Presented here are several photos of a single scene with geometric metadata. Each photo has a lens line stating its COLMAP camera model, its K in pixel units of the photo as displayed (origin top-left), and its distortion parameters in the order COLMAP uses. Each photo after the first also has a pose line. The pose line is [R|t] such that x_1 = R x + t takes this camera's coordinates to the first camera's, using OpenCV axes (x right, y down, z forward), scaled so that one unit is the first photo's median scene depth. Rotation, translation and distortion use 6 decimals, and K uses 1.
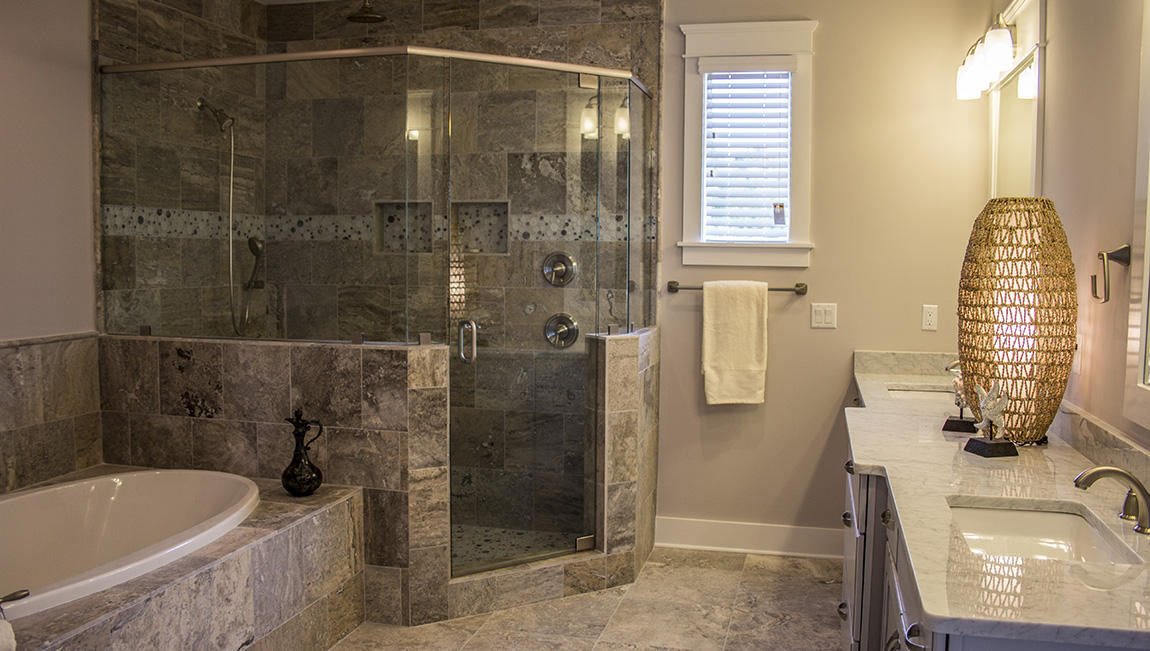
lens RADIAL K [[980.4, 0, 557.9], [0, 980.4, 366.0], [0, 0, 1]] dist [-0.120258, 0.095133]
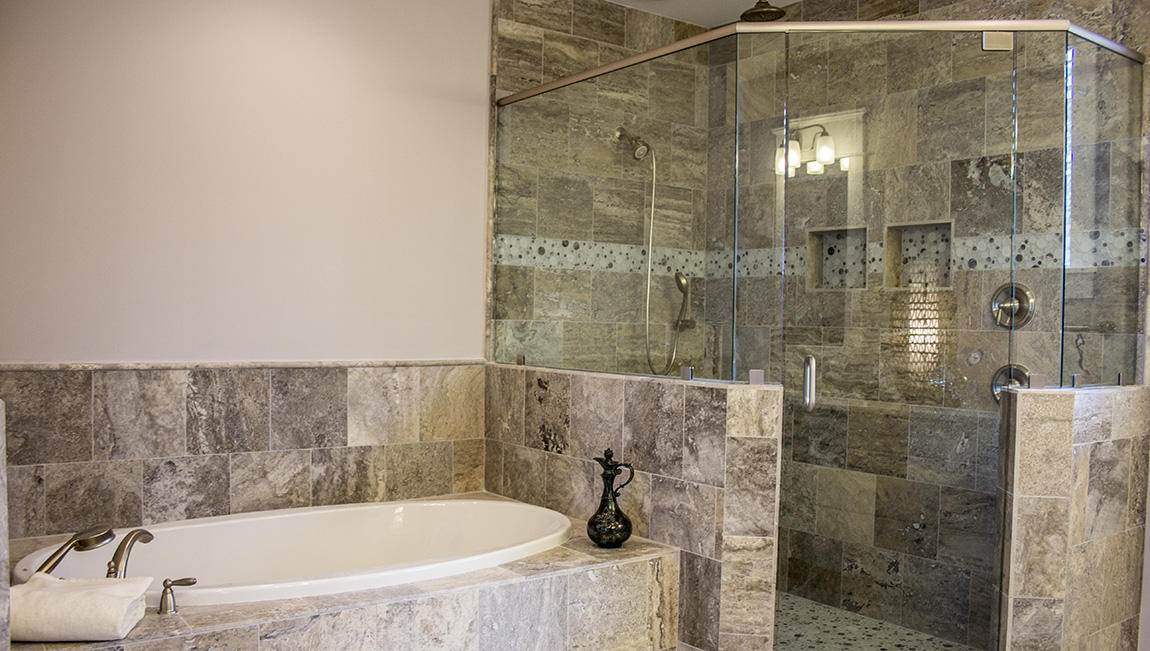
lens RADIAL K [[980.4, 0, 557.9], [0, 980.4, 366.0], [0, 0, 1]] dist [-0.120258, 0.095133]
pose [[0.783140, 0.034828, -0.620869, 0.216960], [-0.082072, 0.995485, -0.047681, 0.013847], [0.616406, 0.088297, 0.782463, 0.233899]]
